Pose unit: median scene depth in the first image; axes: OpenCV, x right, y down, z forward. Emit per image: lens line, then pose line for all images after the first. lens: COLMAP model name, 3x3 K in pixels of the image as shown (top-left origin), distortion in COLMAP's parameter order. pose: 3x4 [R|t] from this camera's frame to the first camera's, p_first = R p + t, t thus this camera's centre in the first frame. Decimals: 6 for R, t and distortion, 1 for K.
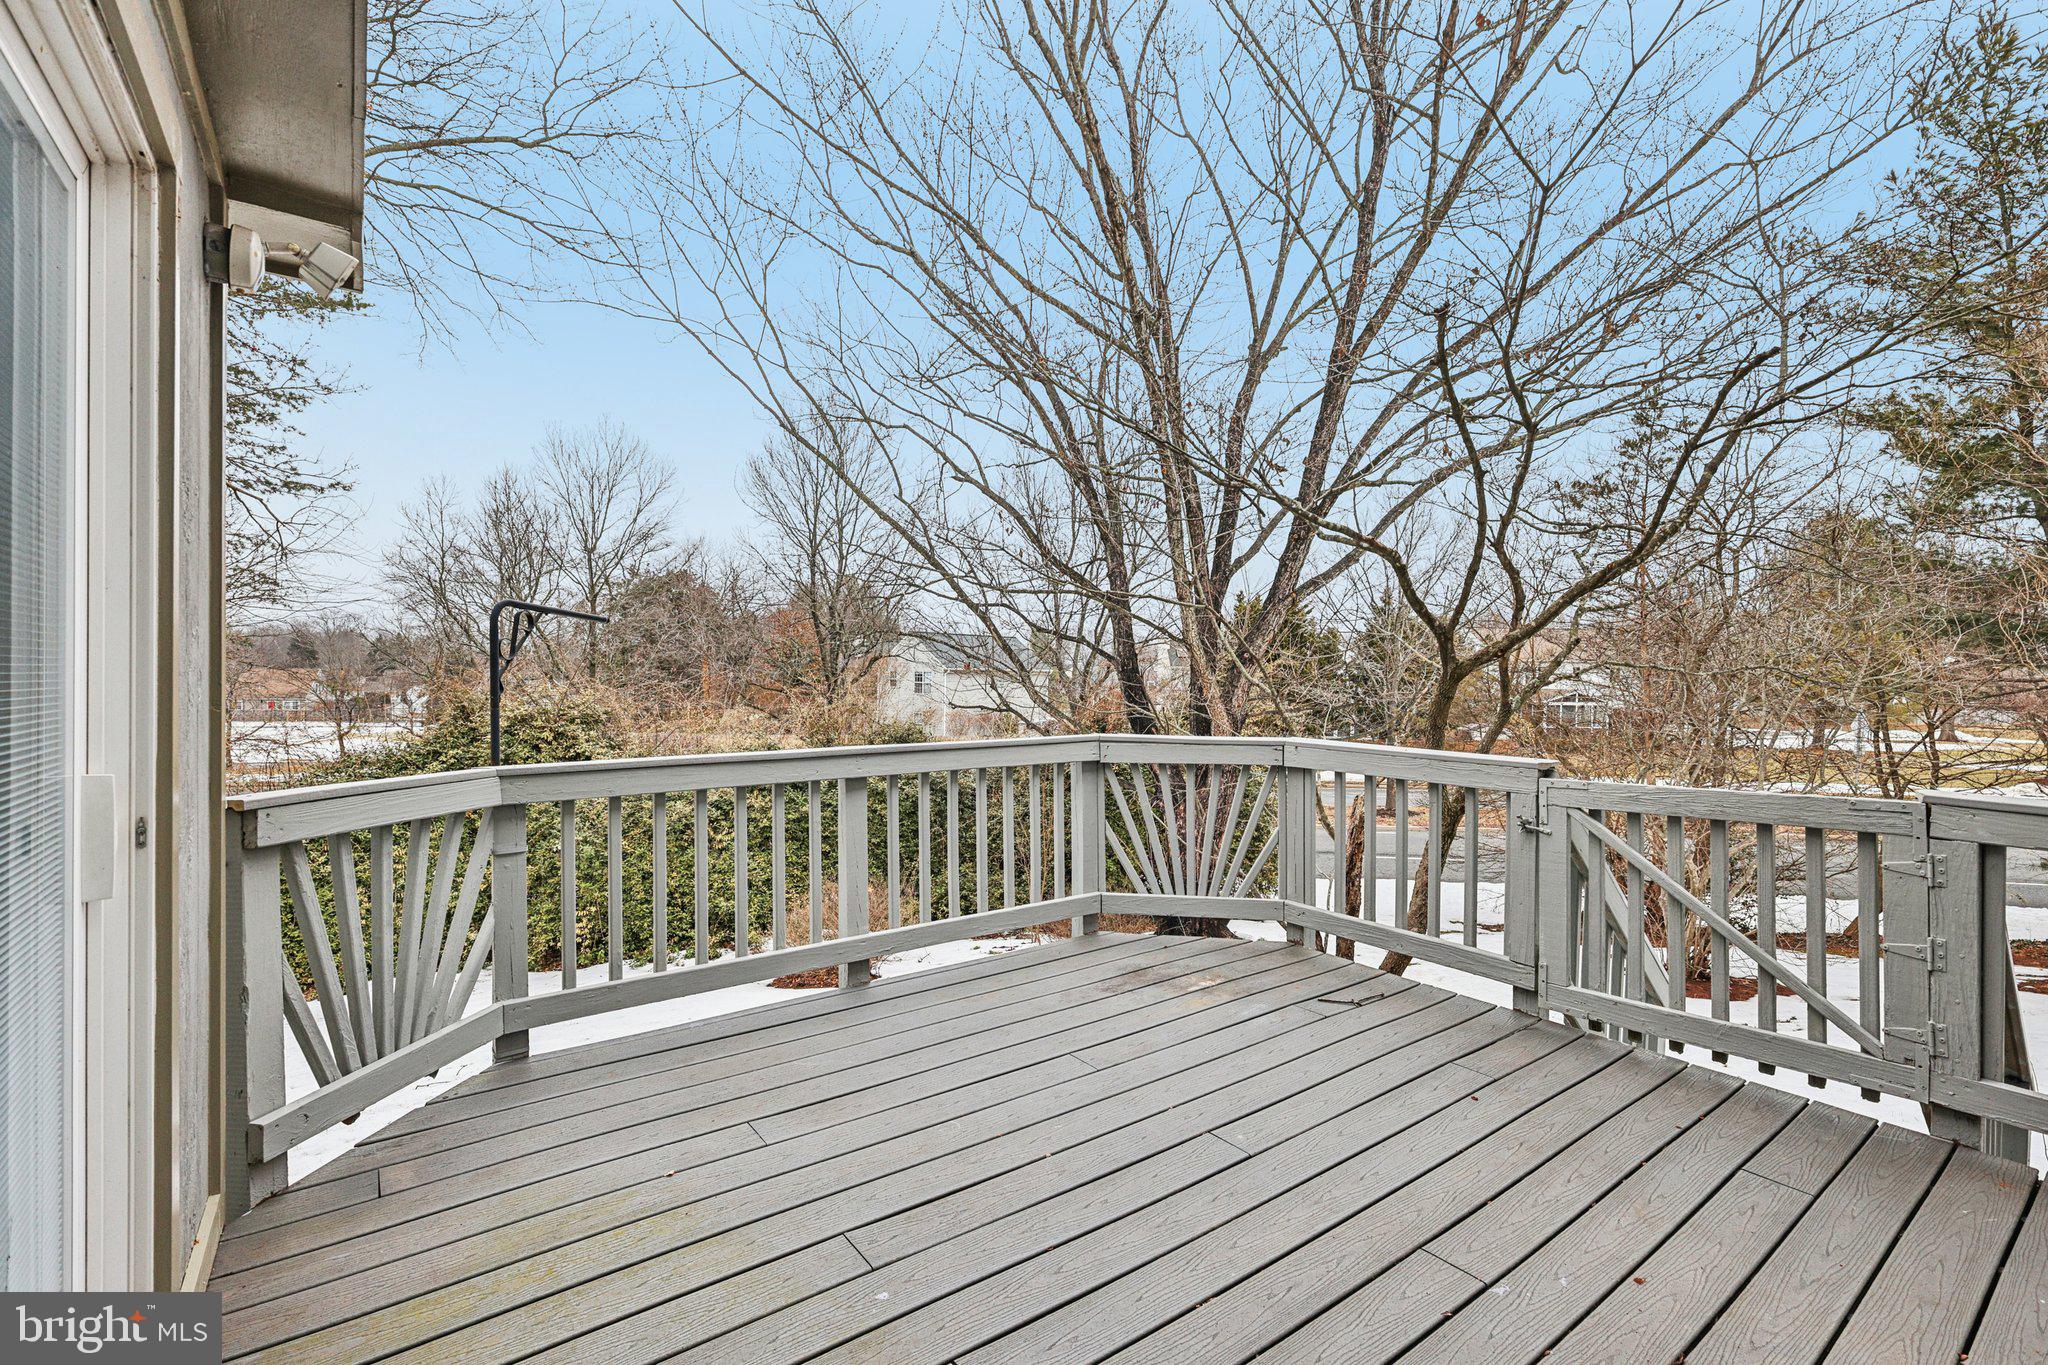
lens RADIAL K [[887.1, 0, 1031.7], [0, 887.1, 685.4], [0, 0, 1]] dist [0.002359, -0.000276]
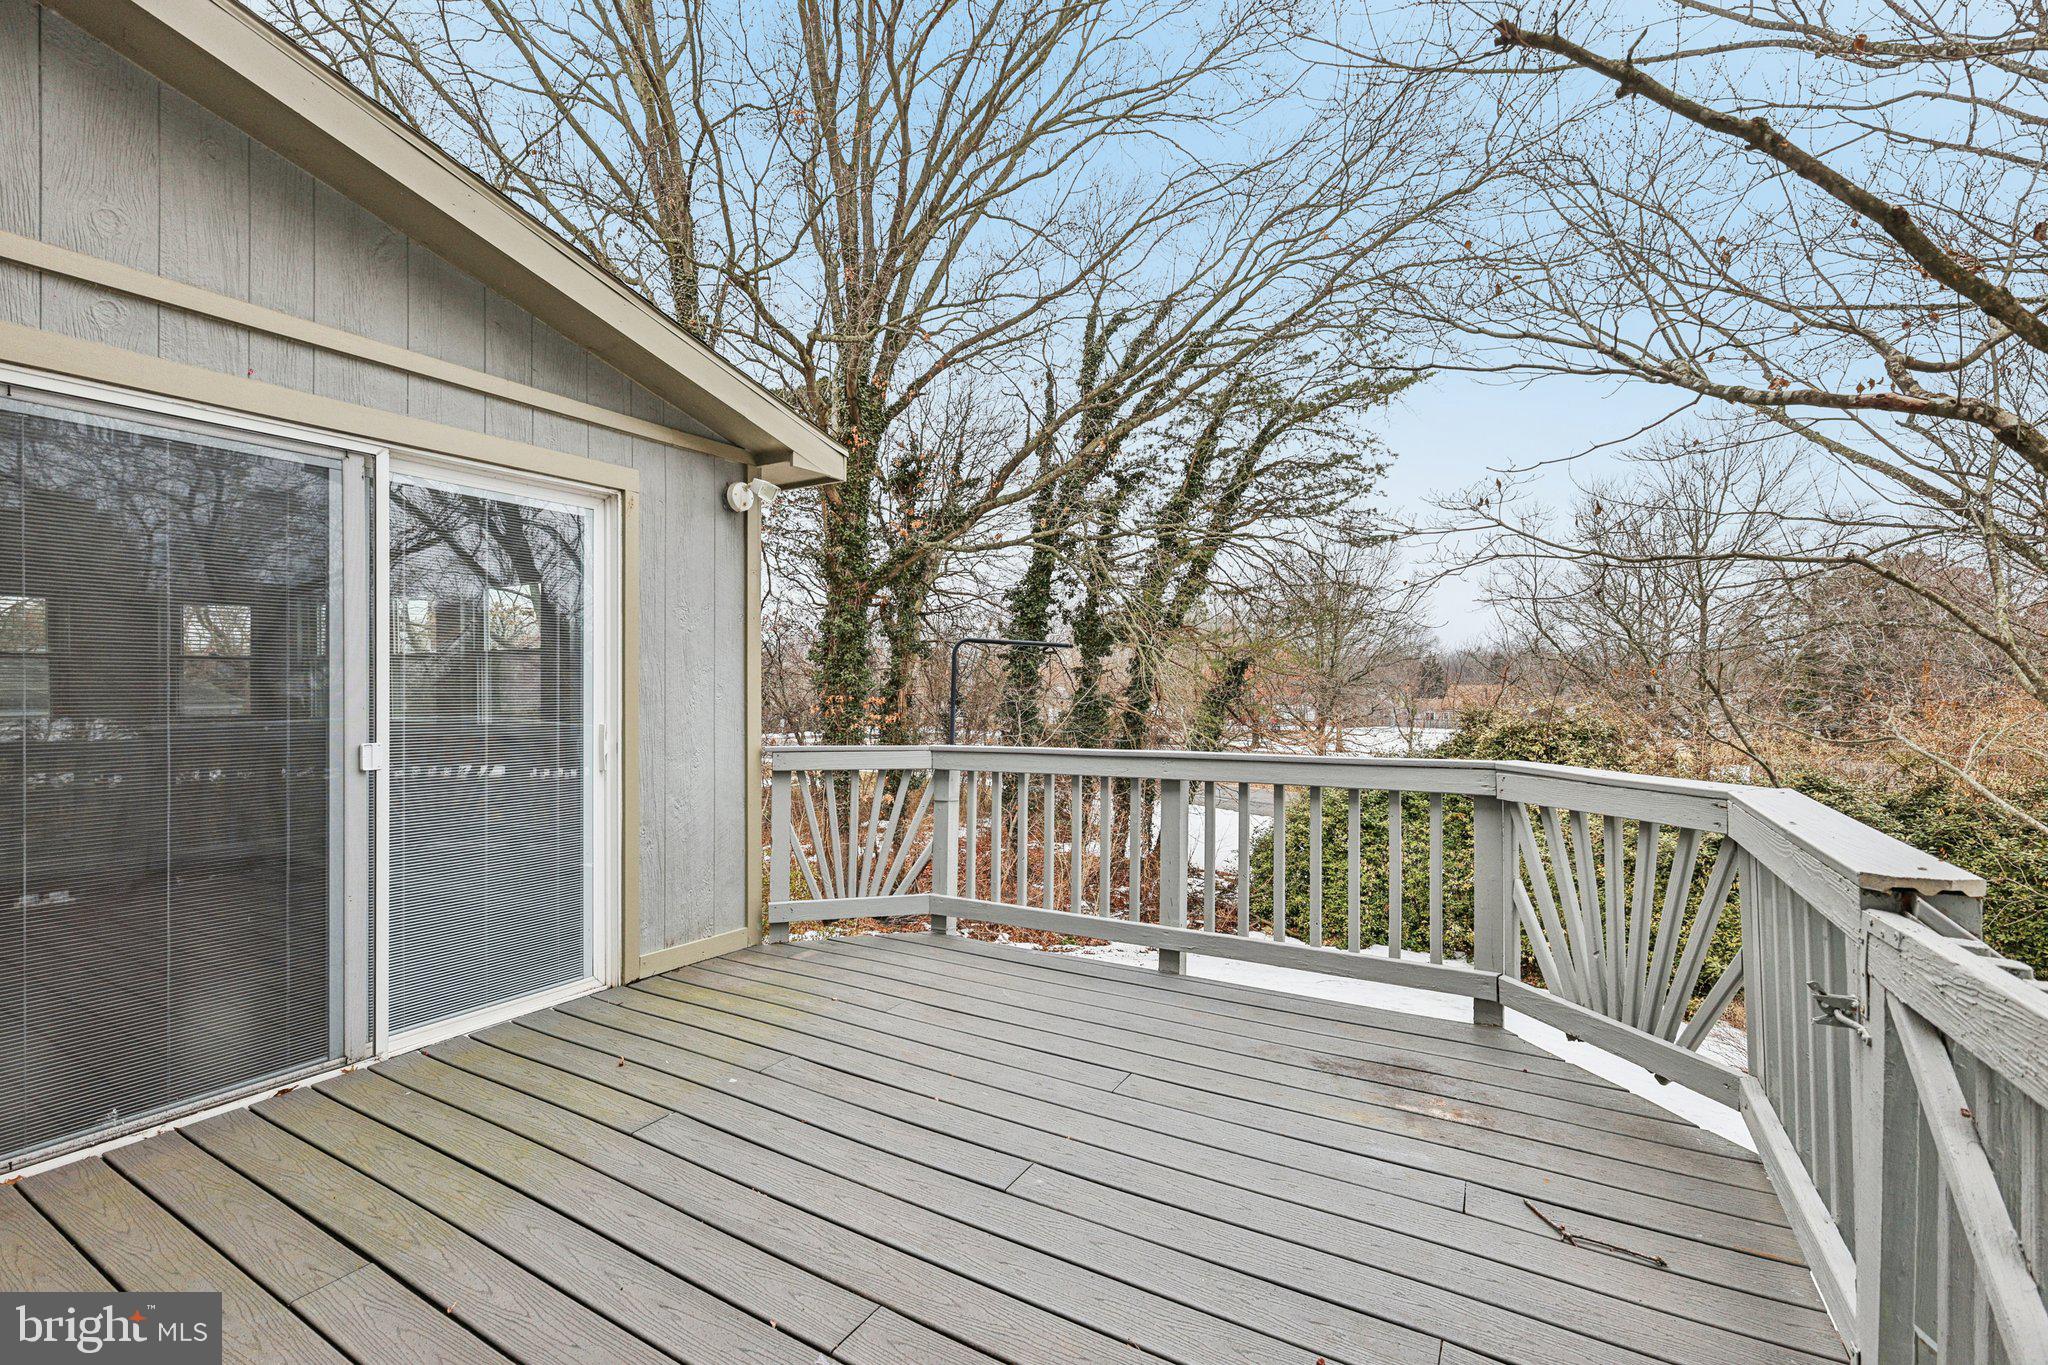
lens RADIAL K [[887.1, 0, 1037.4], [0, 887.1, 682.0], [0, 0, 1]] dist [0.002359, -0.000276]
pose [[0.395762, -0.015444, -0.918223, 0.939806], [-0.003390, 0.999827, -0.018278, 0.006115], [0.918347, 0.010346, 0.395641, 0.542218]]
